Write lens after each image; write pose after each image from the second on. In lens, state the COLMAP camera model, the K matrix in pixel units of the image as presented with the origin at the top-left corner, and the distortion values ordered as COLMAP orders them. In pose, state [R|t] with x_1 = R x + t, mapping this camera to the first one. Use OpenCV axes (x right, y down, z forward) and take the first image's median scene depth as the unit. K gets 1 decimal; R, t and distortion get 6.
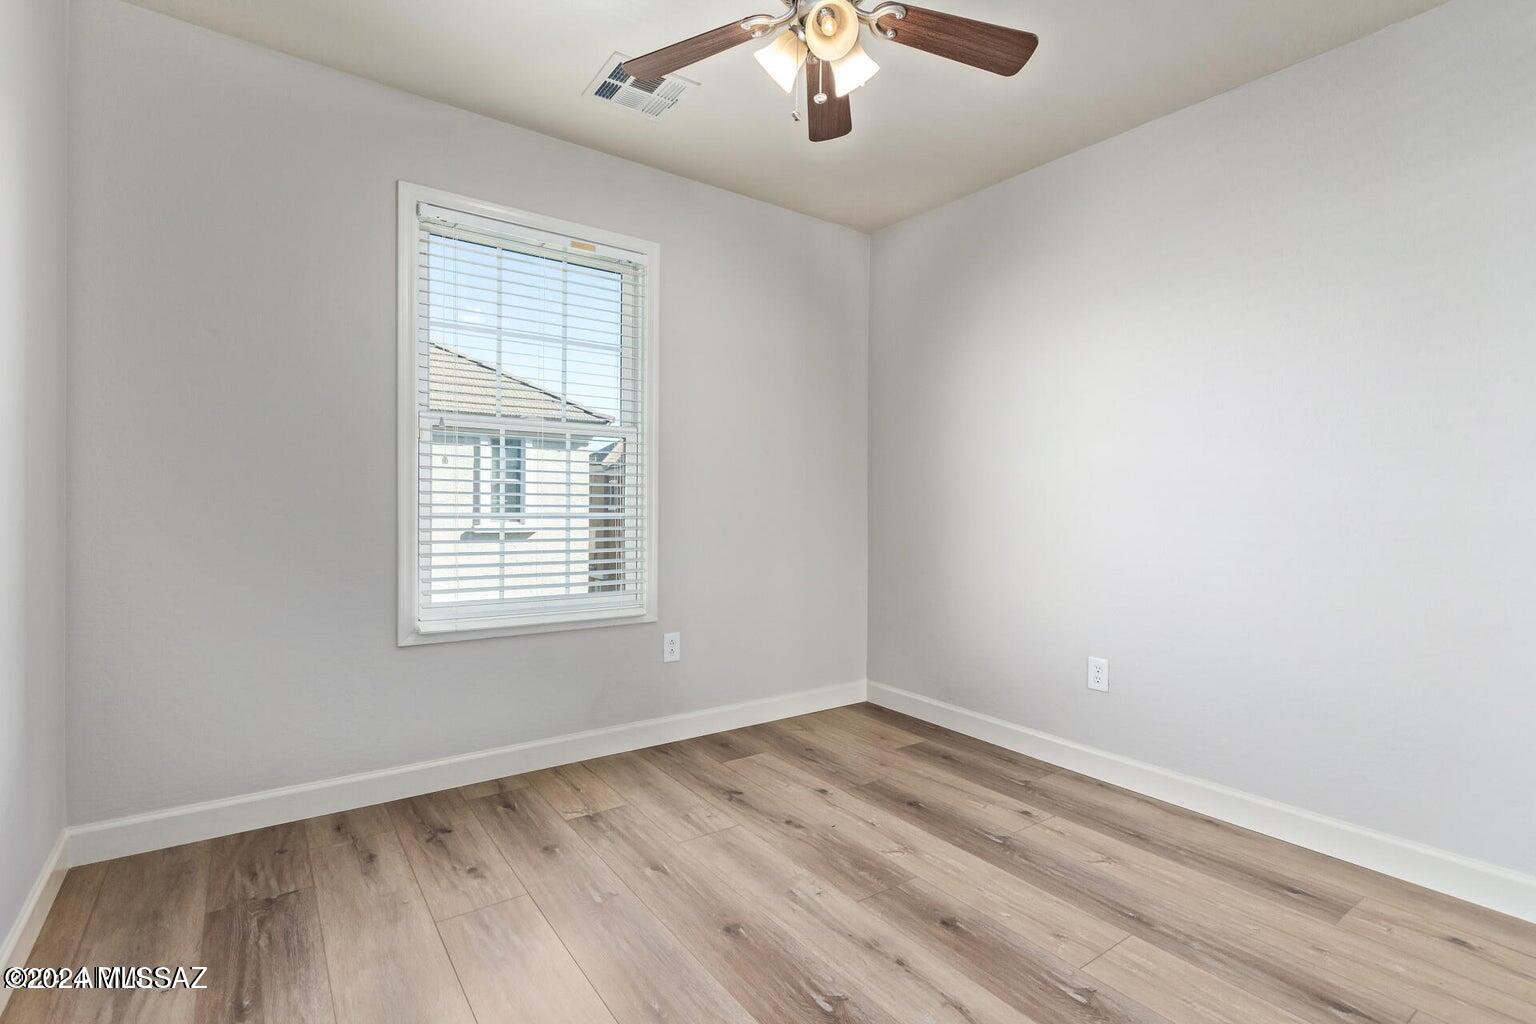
lens RADIAL K [[732.6, 0, 789.5], [0, 732.6, 509.4], [0, 0, 1]] dist [0.011119, -0.000176]
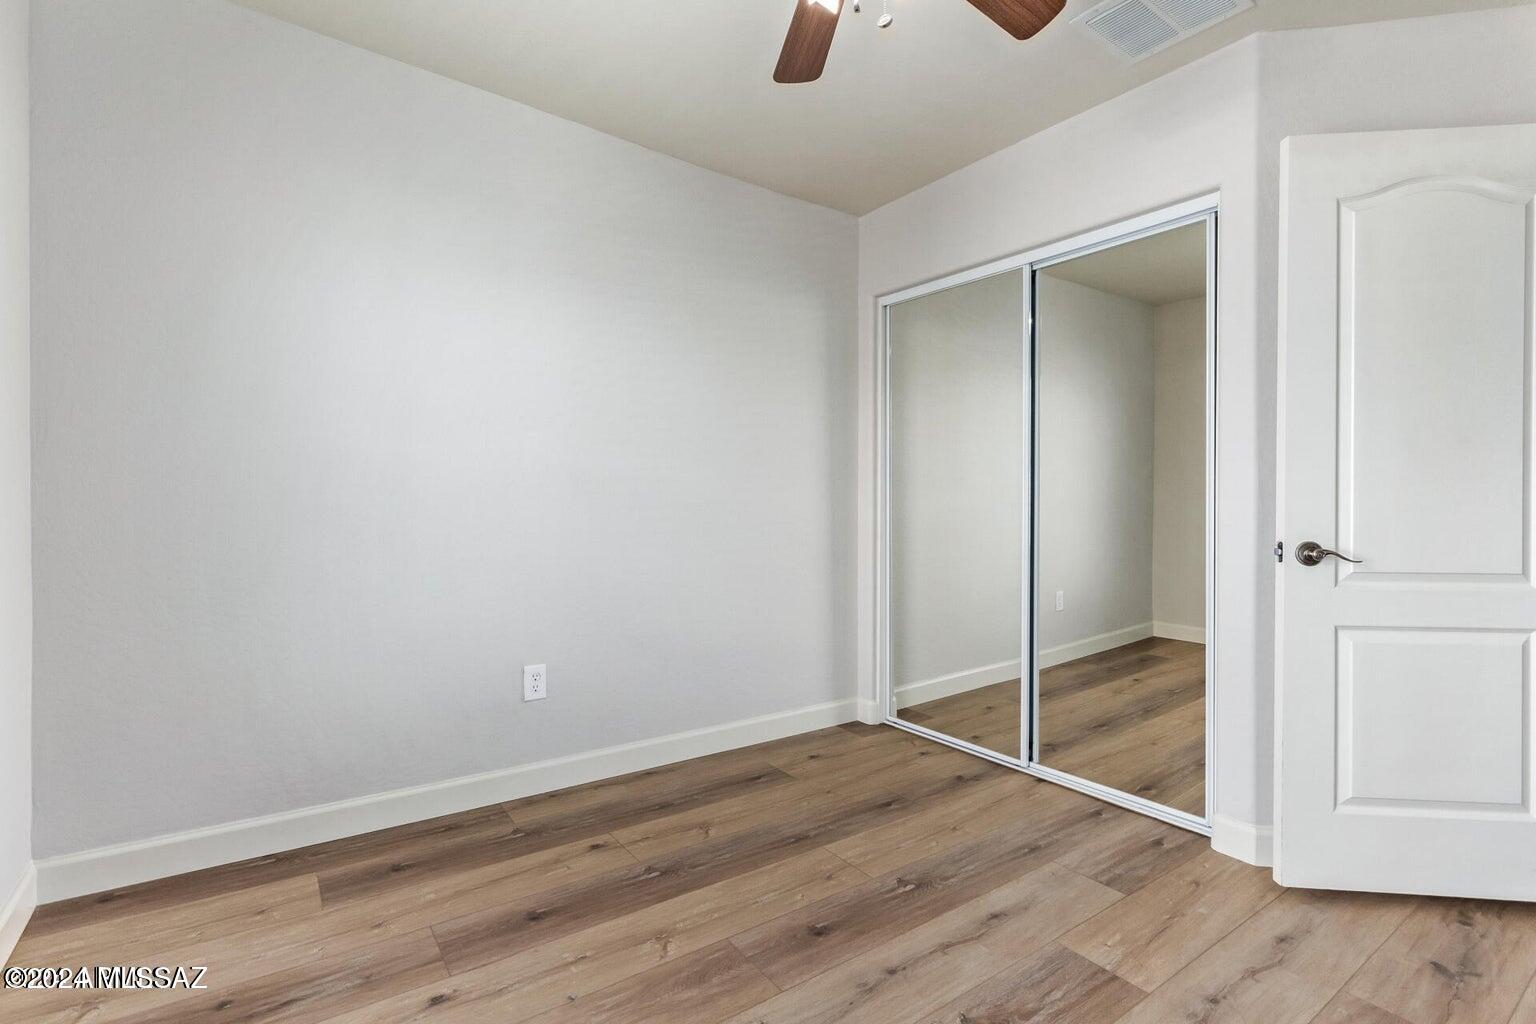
lens RADIAL K [[732.6, 0, 789.5], [0, 732.6, 509.4], [0, 0, 1]] dist [0.011119, -0.000176]
pose [[-0.012096, -0.012908, 0.999844, -0.496643], [-0.005154, 0.999904, 0.012846, 0.002134], [-0.999914, -0.004998, -0.012161, 0.715570]]
